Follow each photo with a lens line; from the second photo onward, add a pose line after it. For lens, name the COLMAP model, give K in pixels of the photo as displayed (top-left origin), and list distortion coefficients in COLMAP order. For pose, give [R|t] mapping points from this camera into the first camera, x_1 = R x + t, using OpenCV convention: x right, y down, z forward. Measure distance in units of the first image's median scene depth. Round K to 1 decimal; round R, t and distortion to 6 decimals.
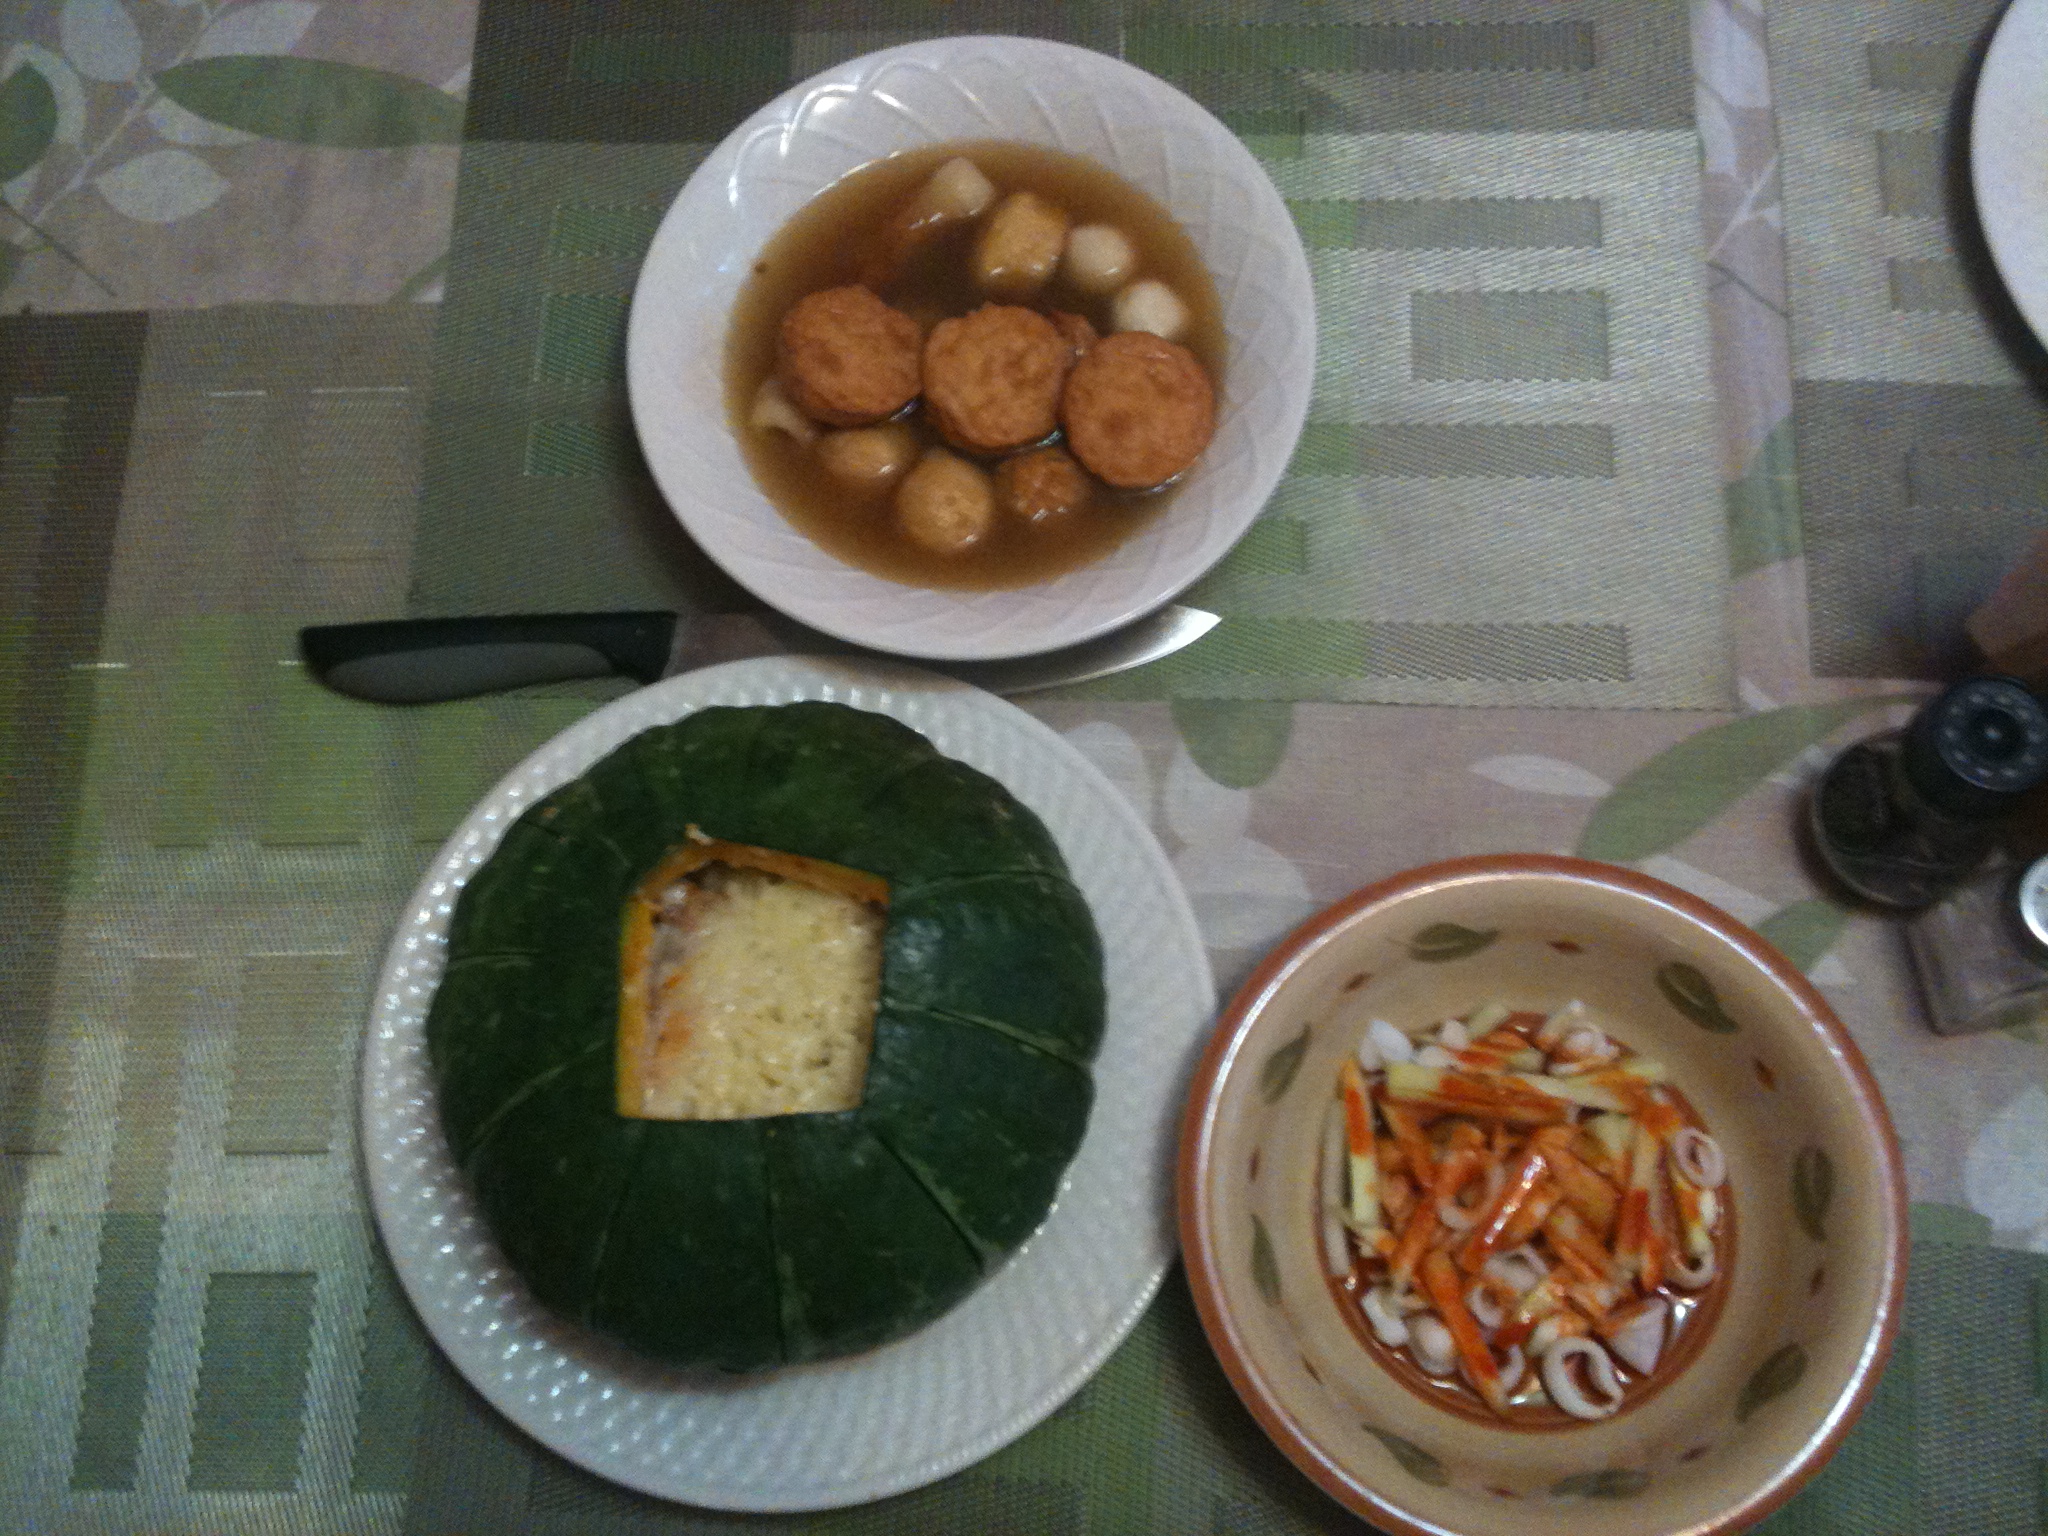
lens RADIAL K [[2168.6, 0, 1024.0], [0, 2168.6, 768.0], [0, 0, 1]] dist [0.004785, -0.036112]
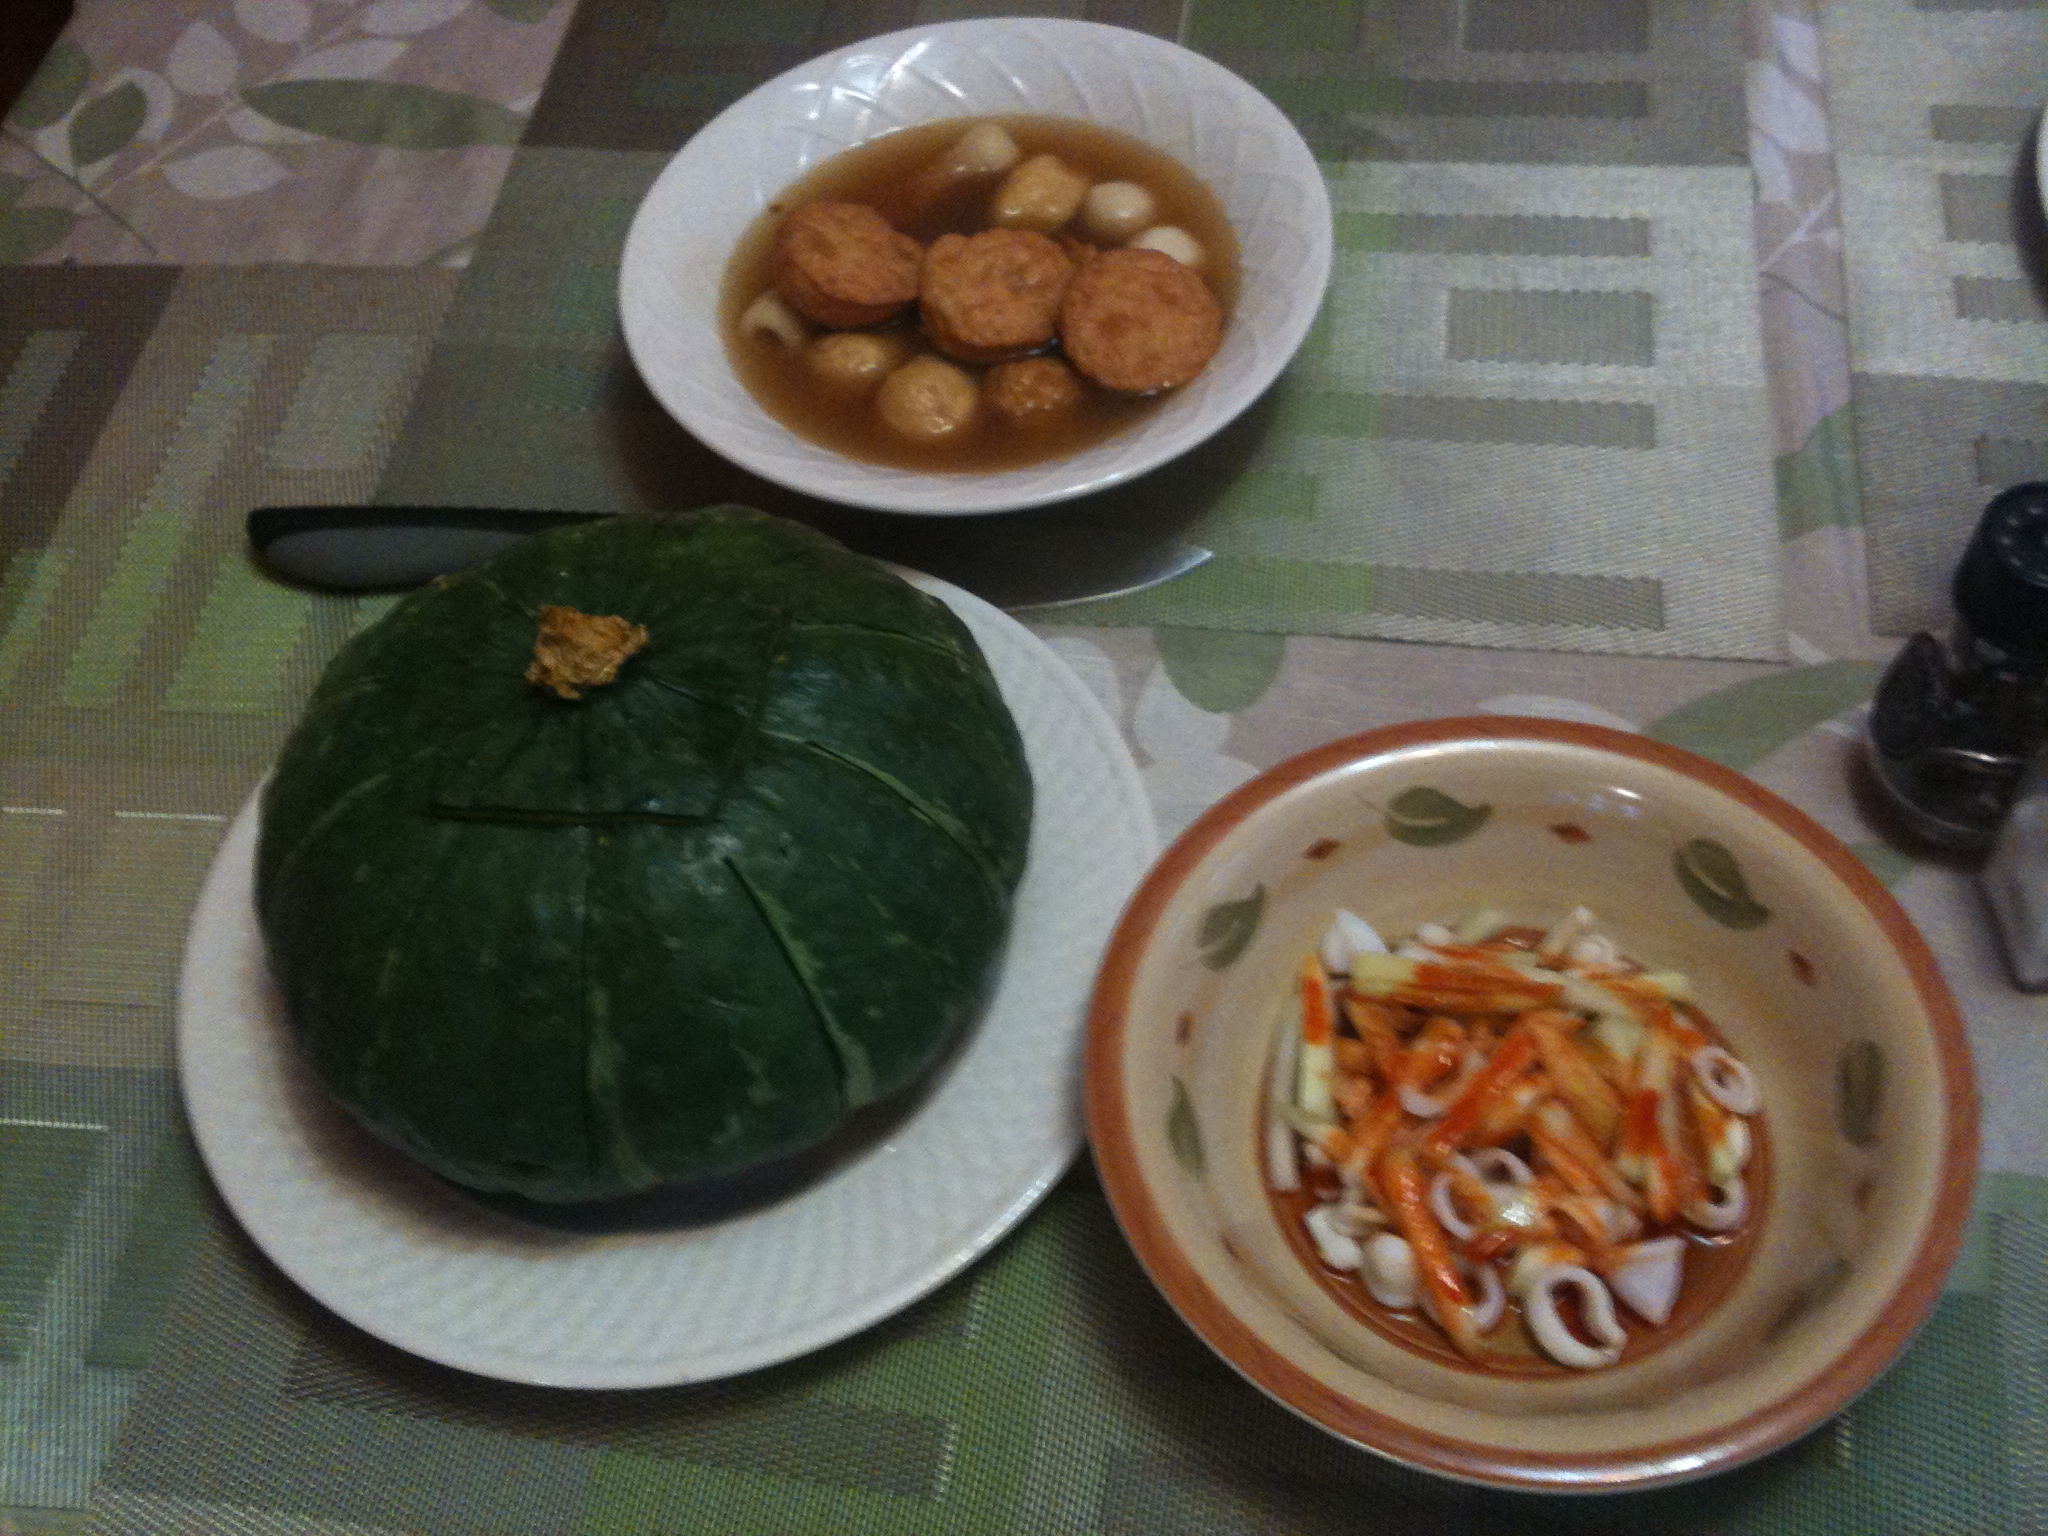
lens RADIAL K [[2168.6, 0, 1024.0], [0, 2168.6, 768.0], [0, 0, 1]] dist [0.004785, -0.036112]
pose [[0.994031, 0.074089, -0.080088, 0.092185], [-0.093819, 0.955155, -0.280850, 0.291576], [0.055689, 0.286687, 0.956404, 0.143040]]
